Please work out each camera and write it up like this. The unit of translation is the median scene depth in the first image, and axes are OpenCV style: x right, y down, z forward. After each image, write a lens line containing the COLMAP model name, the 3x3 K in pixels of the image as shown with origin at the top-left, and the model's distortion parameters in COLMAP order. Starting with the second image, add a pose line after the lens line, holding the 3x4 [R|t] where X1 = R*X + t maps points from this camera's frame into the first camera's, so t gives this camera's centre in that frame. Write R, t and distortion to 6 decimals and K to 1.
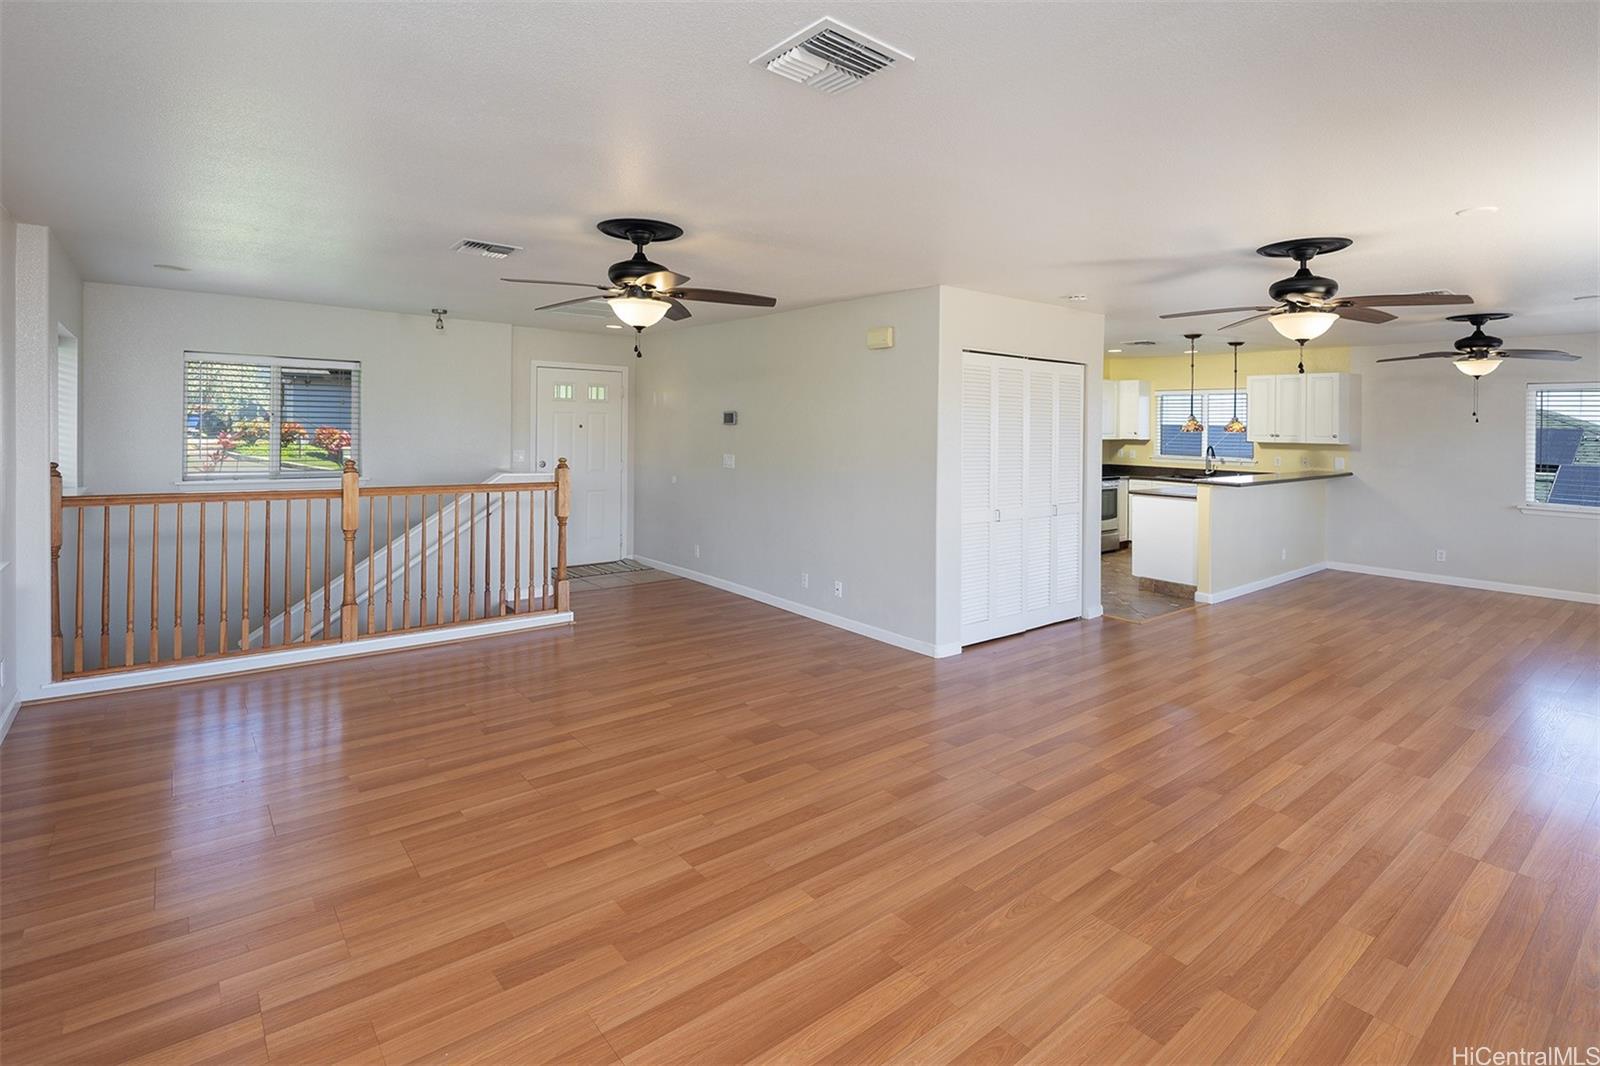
lens RADIAL K [[796.4, 0, 801.8], [0, 796.4, 527.0], [0, 0, 1]] dist [-0.001395, 0.001326]
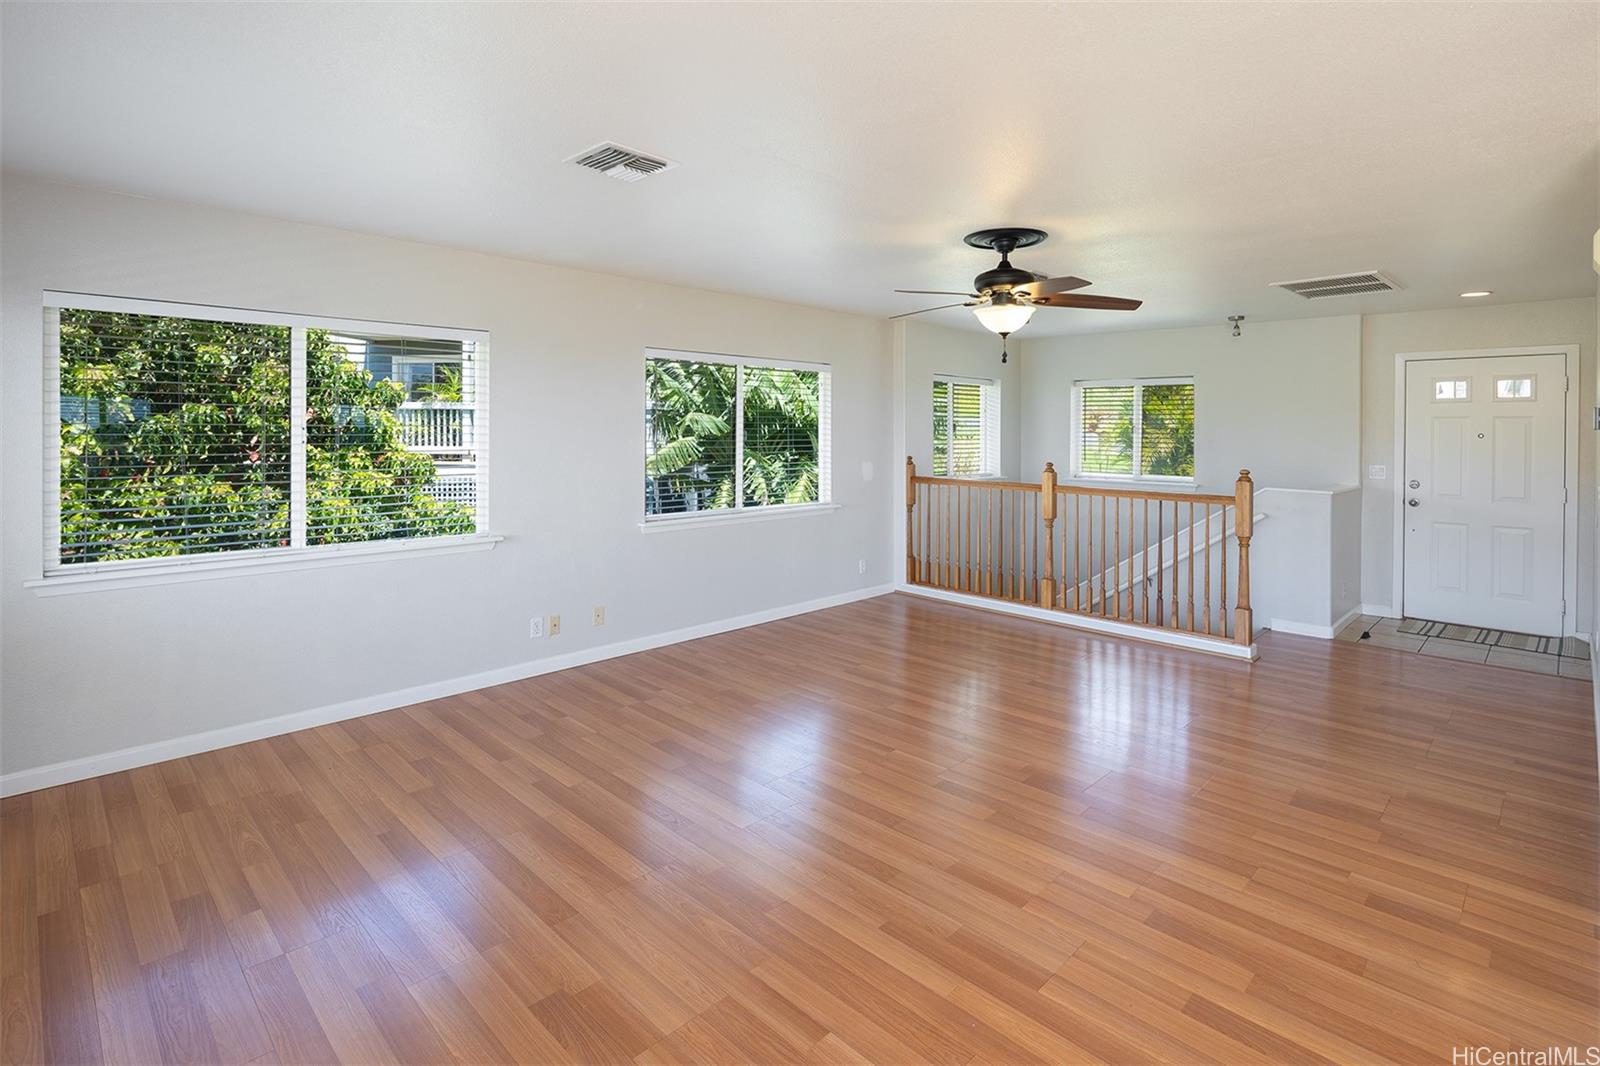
lens RADIAL K [[796.4, 0, 802.2], [0, 796.4, 539.4], [0, 0, 1]] dist [-0.001395, 0.001326]
pose [[0.076877, 0.120142, -0.989776, 0.840093], [-0.129935, 0.985455, 0.109525, -0.067276], [0.988538, 0.120186, 0.091369, 0.690548]]
